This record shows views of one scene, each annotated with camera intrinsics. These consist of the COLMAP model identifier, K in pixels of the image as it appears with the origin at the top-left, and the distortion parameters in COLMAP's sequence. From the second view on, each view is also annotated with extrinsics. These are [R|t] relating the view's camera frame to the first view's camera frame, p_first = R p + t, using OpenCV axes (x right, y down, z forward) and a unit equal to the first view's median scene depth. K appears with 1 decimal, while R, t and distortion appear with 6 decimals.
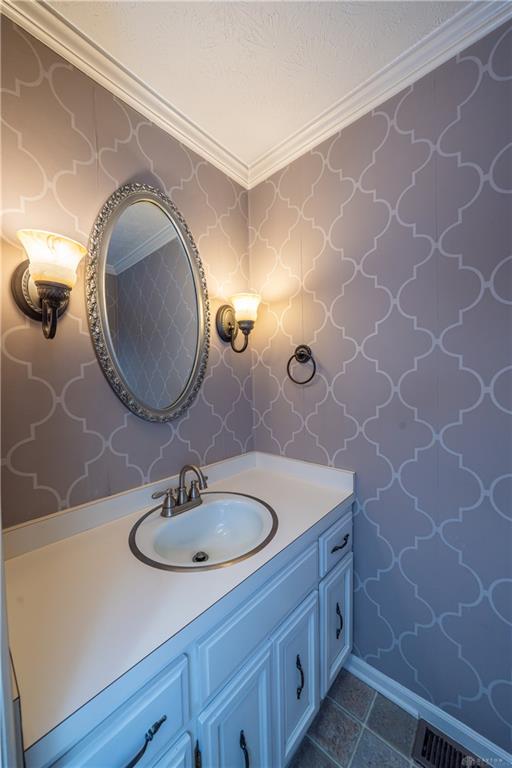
lens RADIAL K [[272.5, 0, 256.0], [0, 272.5, 384.0], [0, 0, 1]] dist [-0.005867, 0.000219]
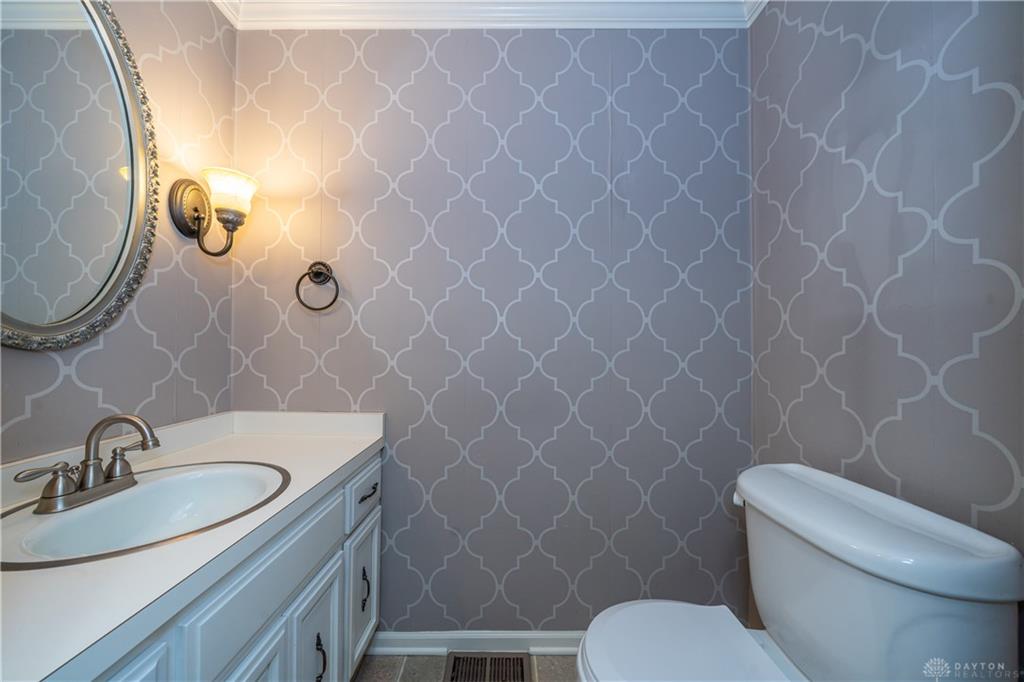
lens RADIAL K [[363.3, 0, 507.4], [0, 363.3, 340.6], [0, 0, 1]] dist [-0.005867, 0.000219]
pose [[0.744907, 0.041041, 0.665904, -0.113207], [-0.004138, 0.998371, -0.056903, 0.142163], [-0.667155, 0.039632, 0.743864, -0.119441]]
